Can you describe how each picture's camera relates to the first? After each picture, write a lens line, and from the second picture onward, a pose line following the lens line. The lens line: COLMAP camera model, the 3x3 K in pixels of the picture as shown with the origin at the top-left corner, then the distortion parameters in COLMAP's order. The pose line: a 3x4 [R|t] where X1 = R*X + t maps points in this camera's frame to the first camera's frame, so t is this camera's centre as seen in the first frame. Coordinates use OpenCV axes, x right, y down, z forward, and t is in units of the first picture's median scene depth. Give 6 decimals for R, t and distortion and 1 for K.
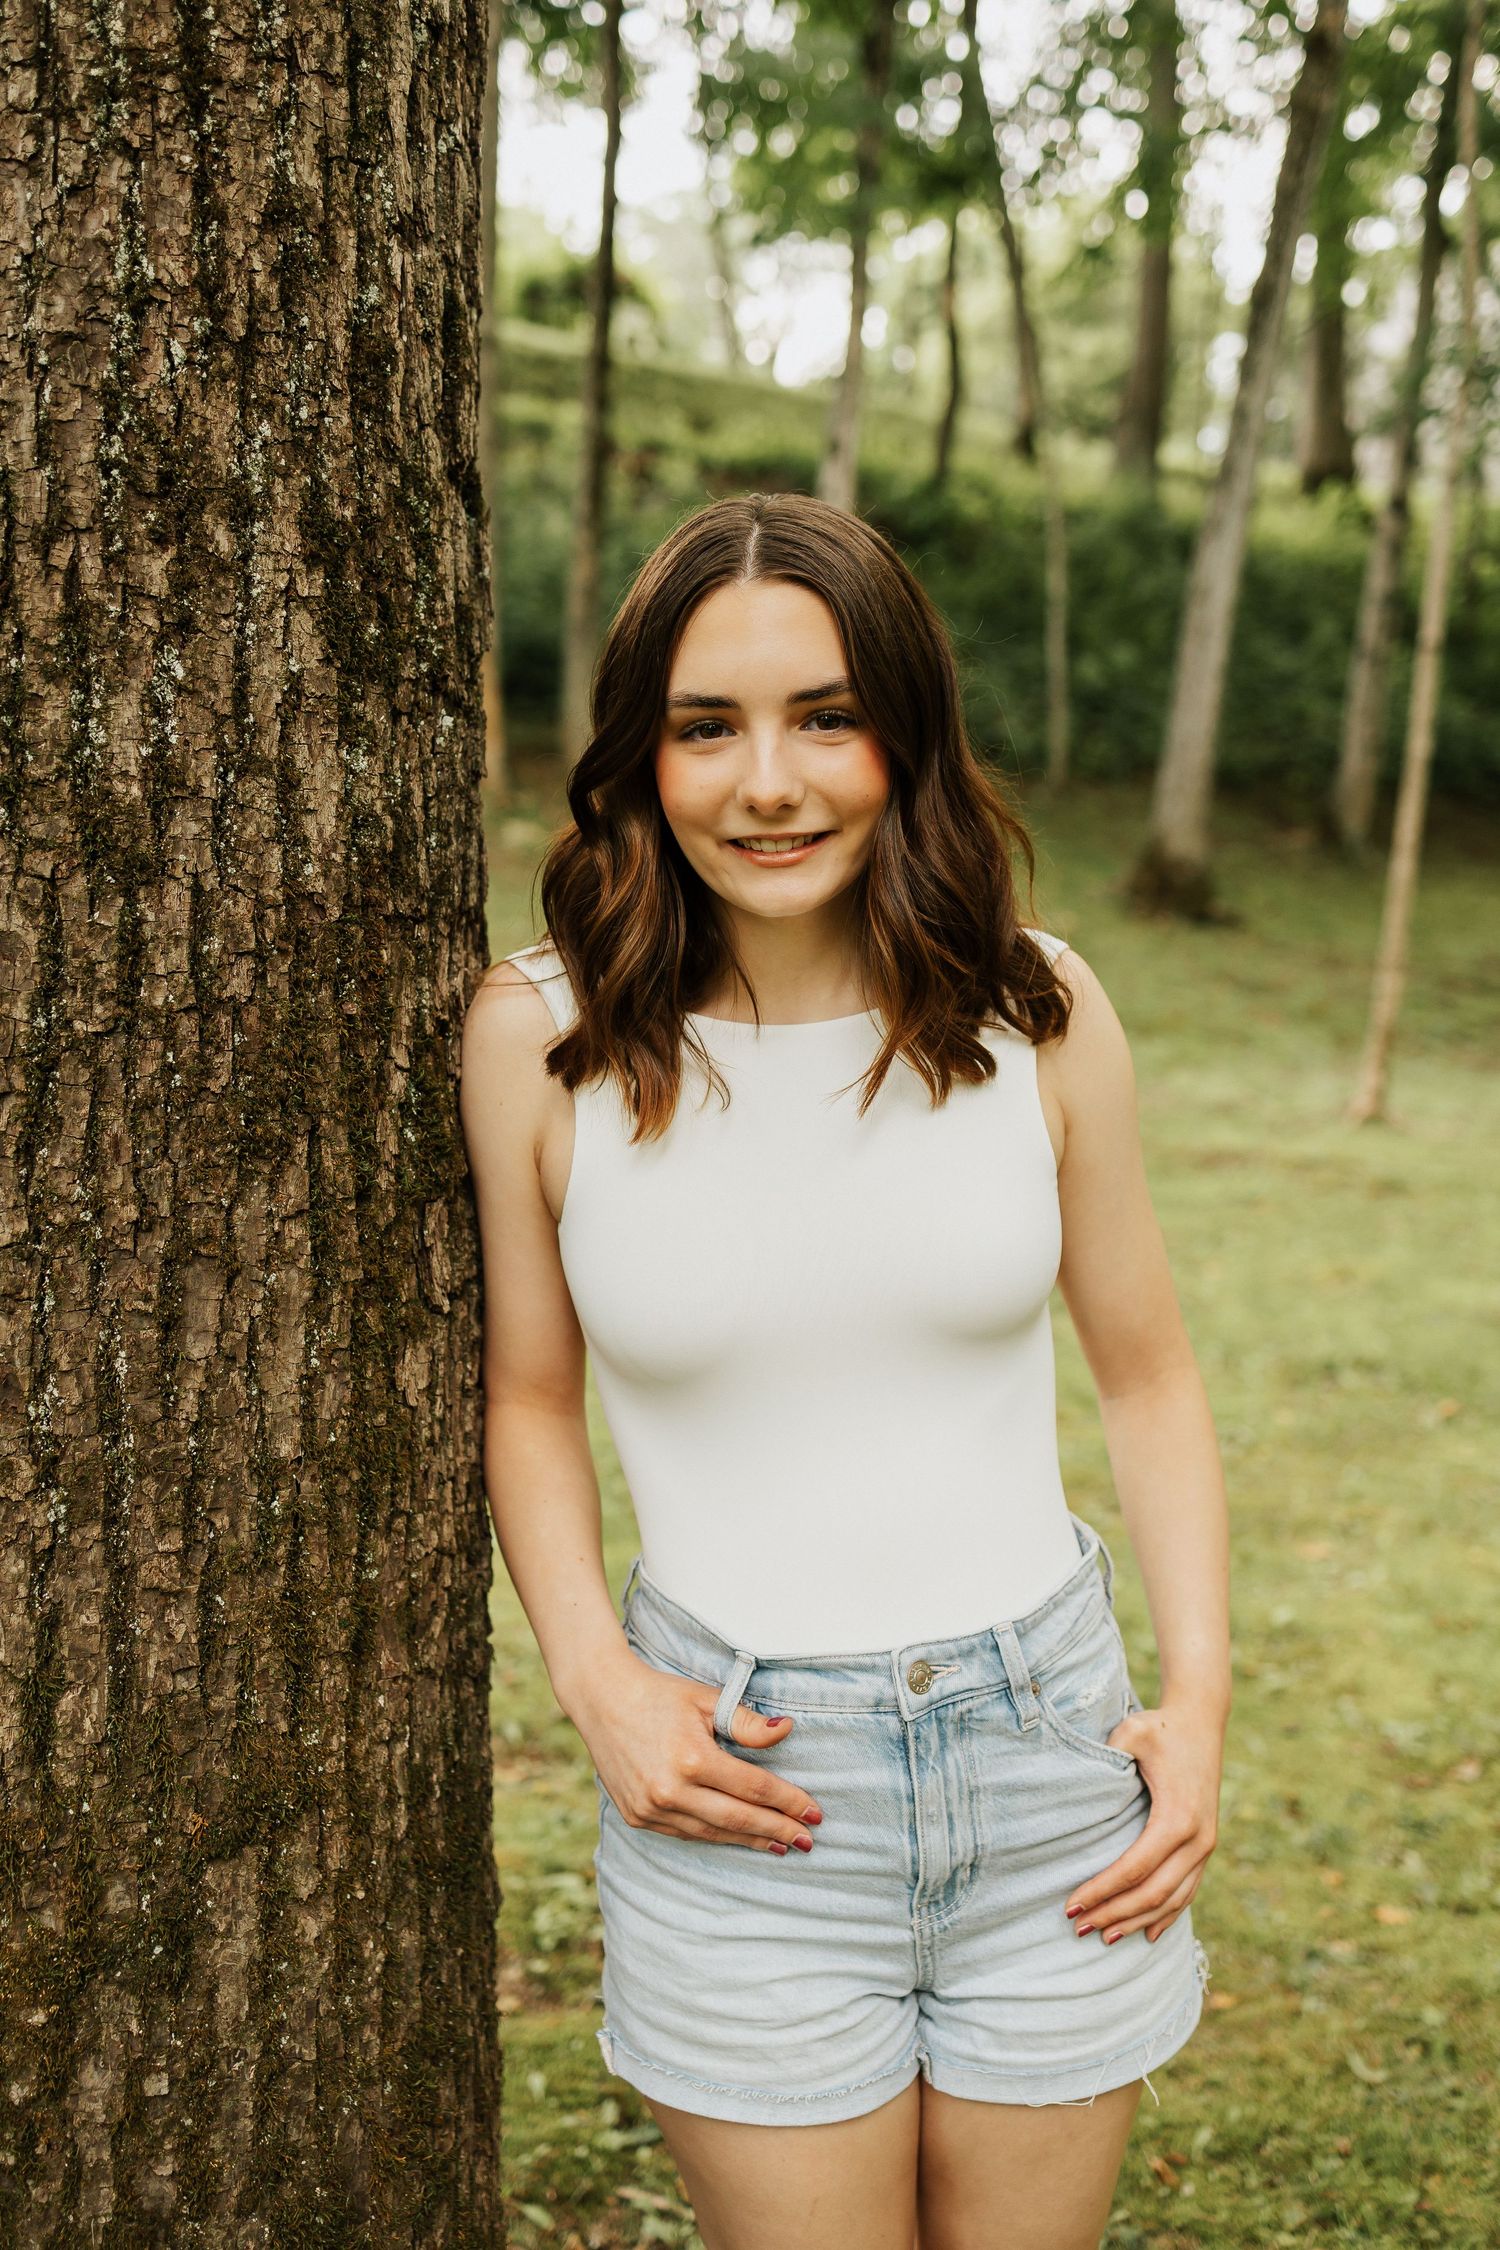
lens RADIAL K [[2222.0, 0, 742.9], [0, 2222.0, 1131.0], [0, 0, 1]] dist [0.007765, 0.000000]
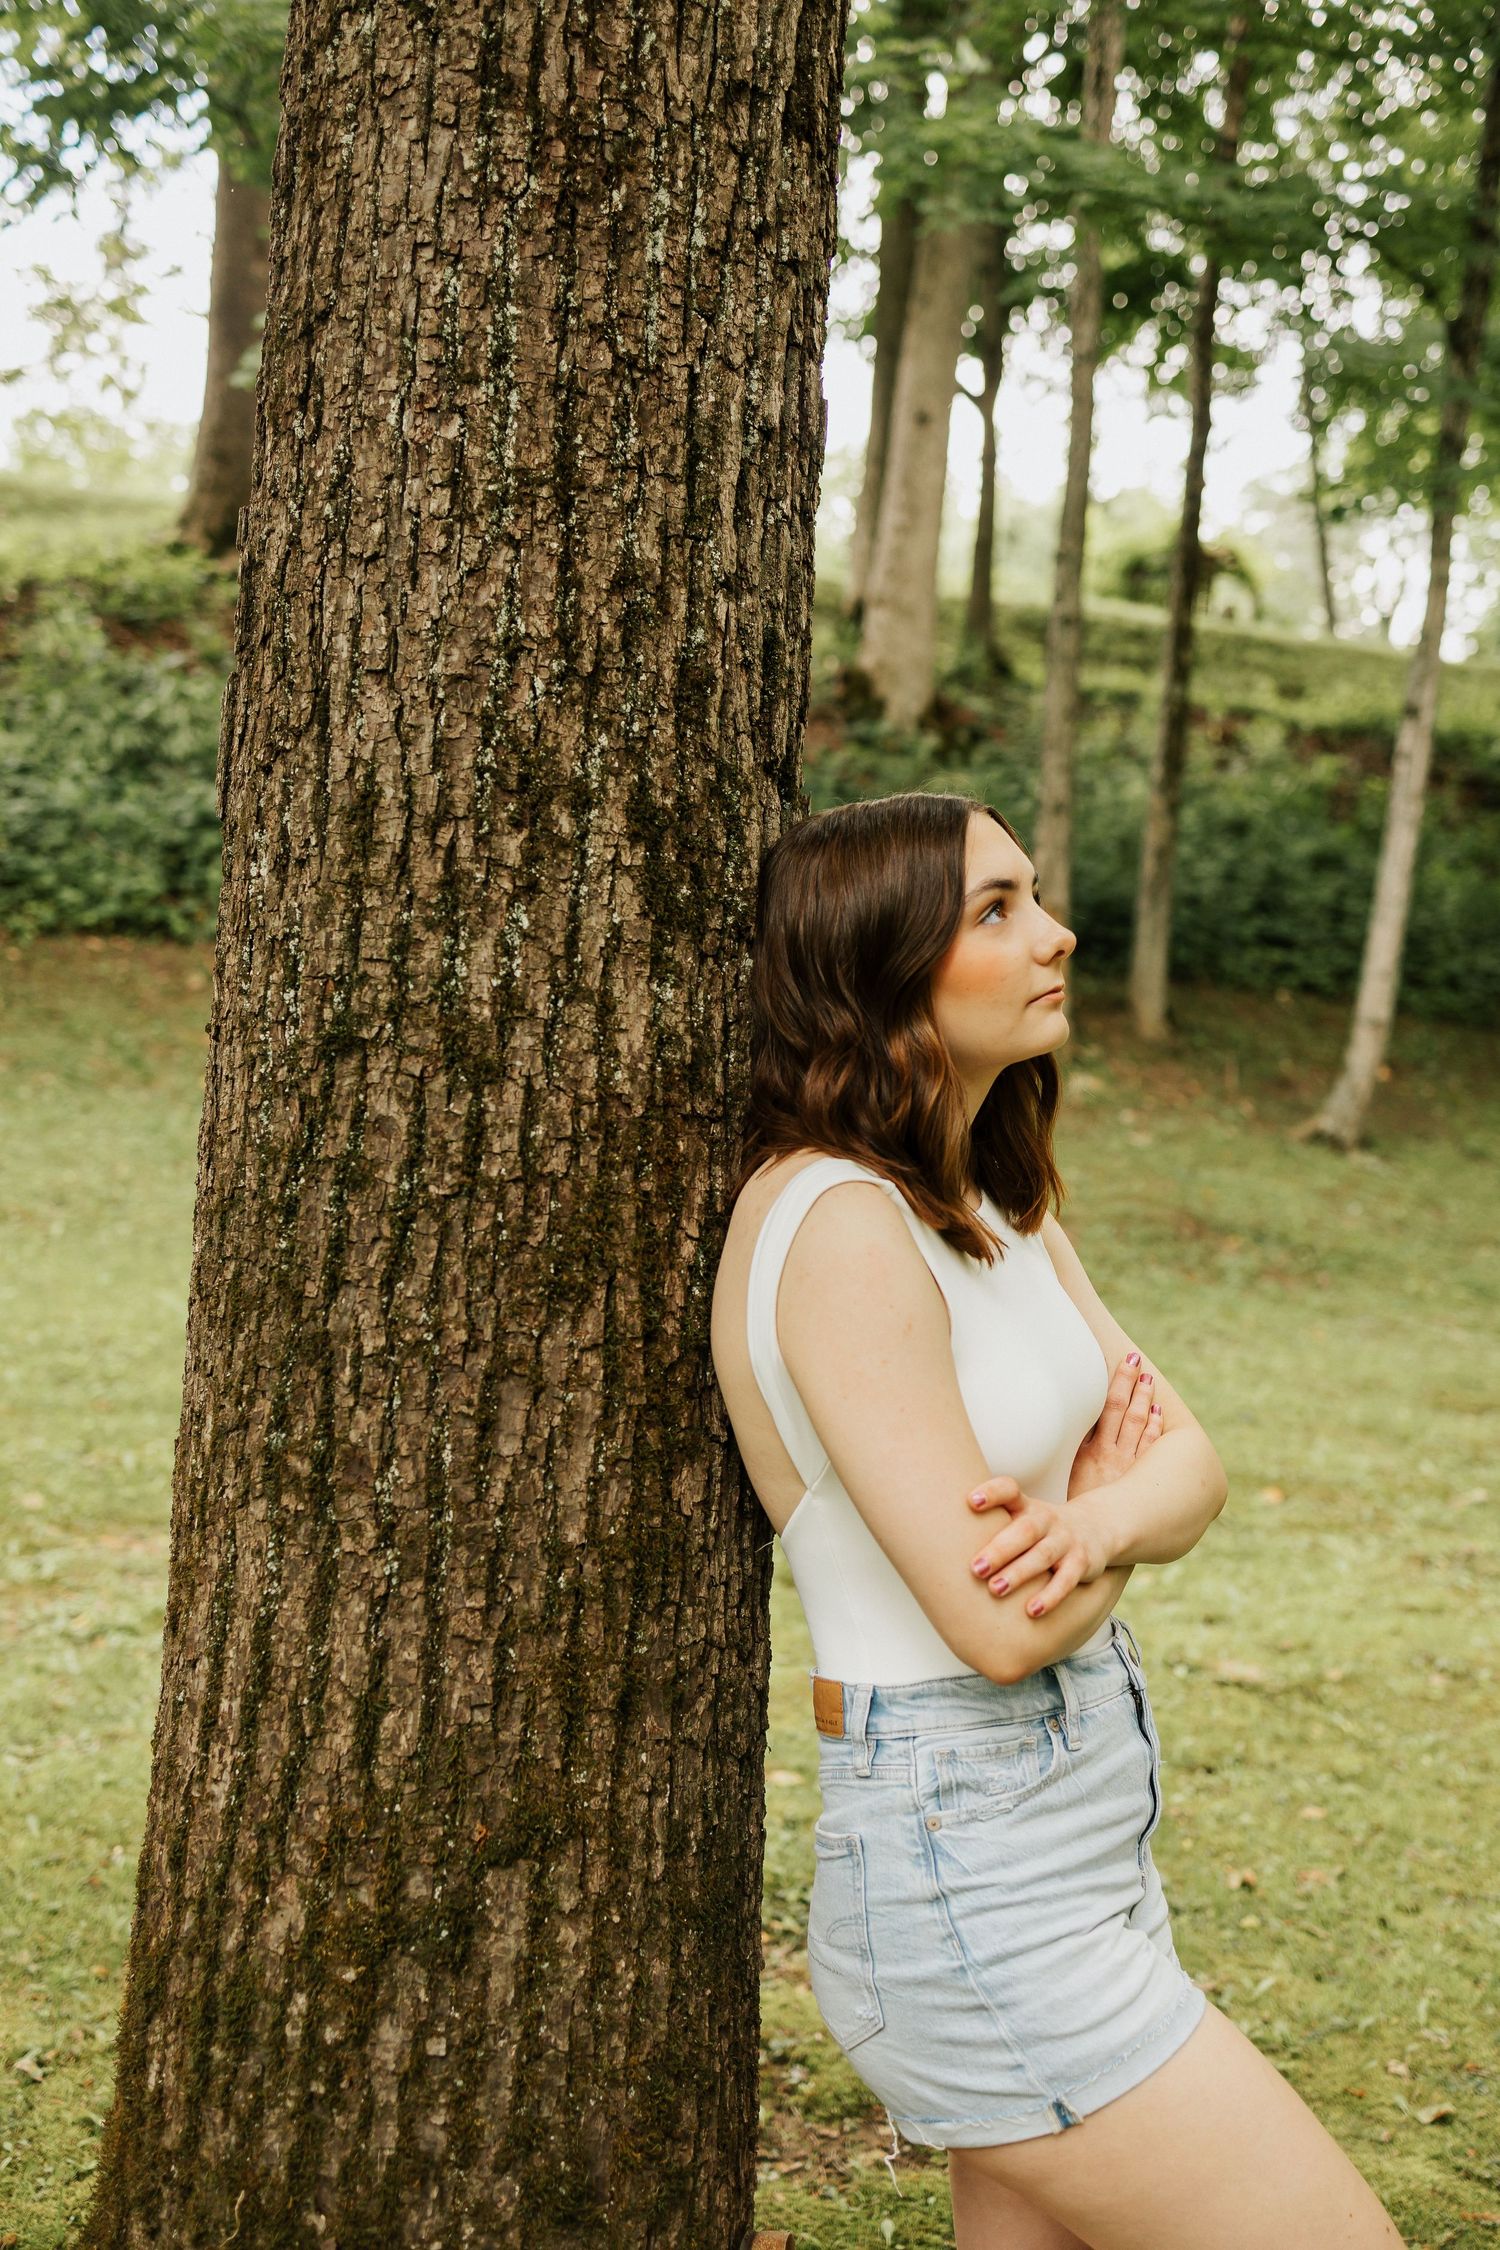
lens RADIAL K [[2222.0, 0, 752.4], [0, 2222.0, 1124.8], [0, 0, 1]] dist [0.007765, 0.000000]
pose [[0.965318, 0.025475, -0.259829, 0.213276], [-0.055373, 0.992563, -0.108407, 0.044693], [0.255135, 0.119035, 0.959550, -0.201001]]
